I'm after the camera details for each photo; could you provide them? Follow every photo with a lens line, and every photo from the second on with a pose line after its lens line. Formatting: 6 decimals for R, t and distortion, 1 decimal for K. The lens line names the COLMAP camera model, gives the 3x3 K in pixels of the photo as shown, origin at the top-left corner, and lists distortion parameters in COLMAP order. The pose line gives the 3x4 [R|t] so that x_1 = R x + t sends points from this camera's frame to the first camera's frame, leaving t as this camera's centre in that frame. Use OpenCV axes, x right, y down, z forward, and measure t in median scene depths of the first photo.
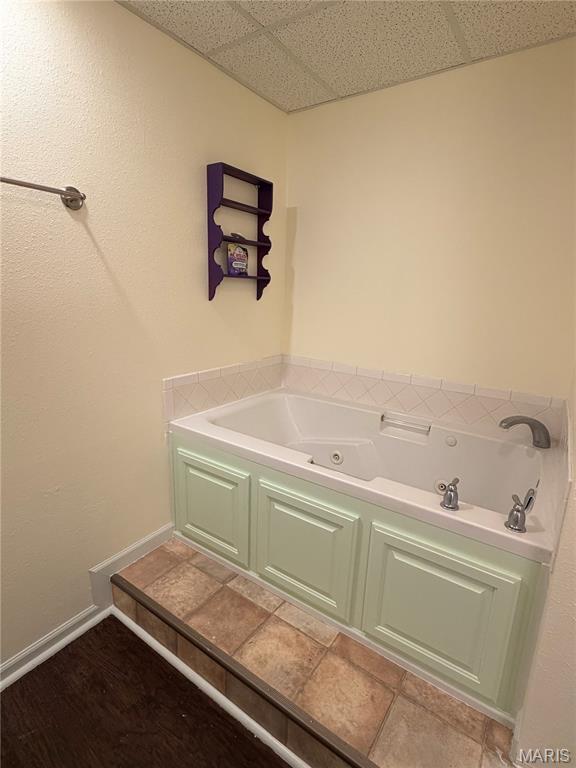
lens RADIAL K [[385.8, 0, 288.1], [0, 385.8, 387.7], [0, 0, 1]] dist [-0.004591, -0.000577]
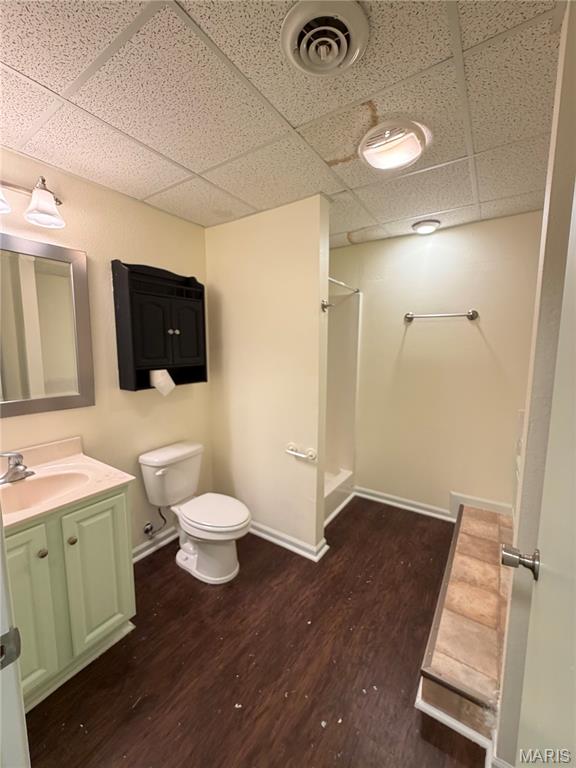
lens RADIAL K [[308.5, 0, 288.1], [0, 308.5, 382.8], [0, 0, 1]] dist [0.001823, 0.000115]
pose [[0.015591, 0.091039, -0.995725, 1.136164], [-0.253634, 0.963635, 0.084133, 0.010650], [0.967175, 0.251238, 0.038115, -0.018117]]
